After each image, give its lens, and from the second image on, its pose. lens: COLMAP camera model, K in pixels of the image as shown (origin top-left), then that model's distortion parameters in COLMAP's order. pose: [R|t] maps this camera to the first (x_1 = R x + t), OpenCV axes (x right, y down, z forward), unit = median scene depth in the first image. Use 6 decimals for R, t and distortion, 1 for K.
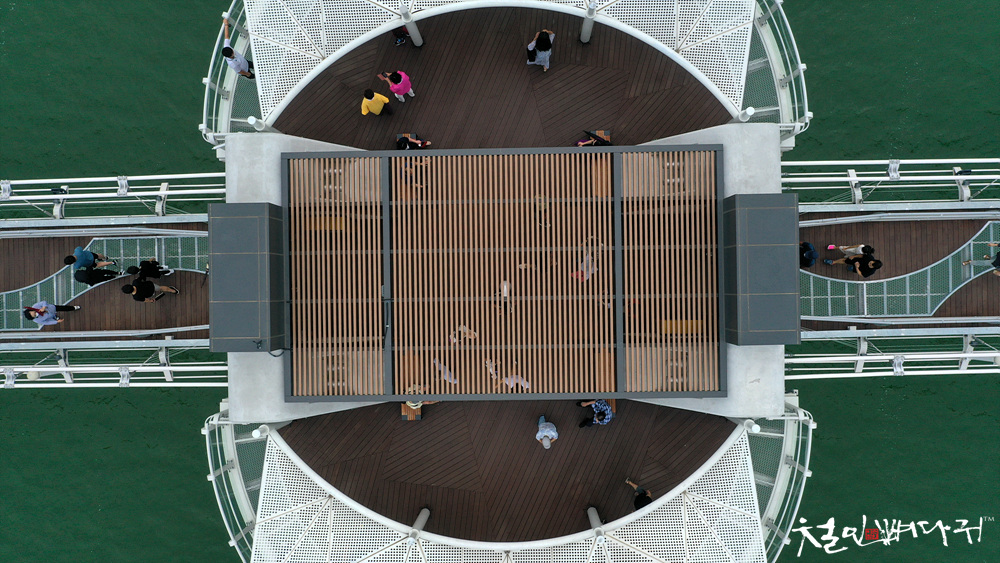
lens RADIAL K [[859.7, 0, 504.1], [0, 859.7, 280.2], [0, 0, 1]] dist [0.063486, 0.000134]
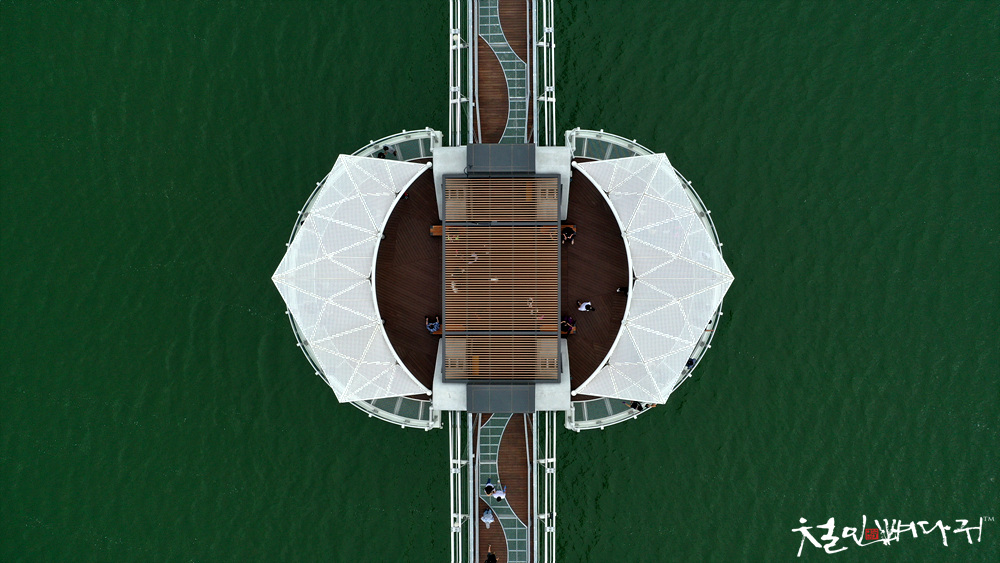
lens RADIAL K [[1159.5, 0, 497.8], [0, 1159.5, 283.2], [0, 0, 1]] dist [-0.004312, 0.001078]
pose [[-0.014776, 0.999762, 0.016038, -0.034014], [-0.999272, -0.015329, 0.034923, -0.092154], [0.035160, -0.015511, 0.999261, -1.737826]]
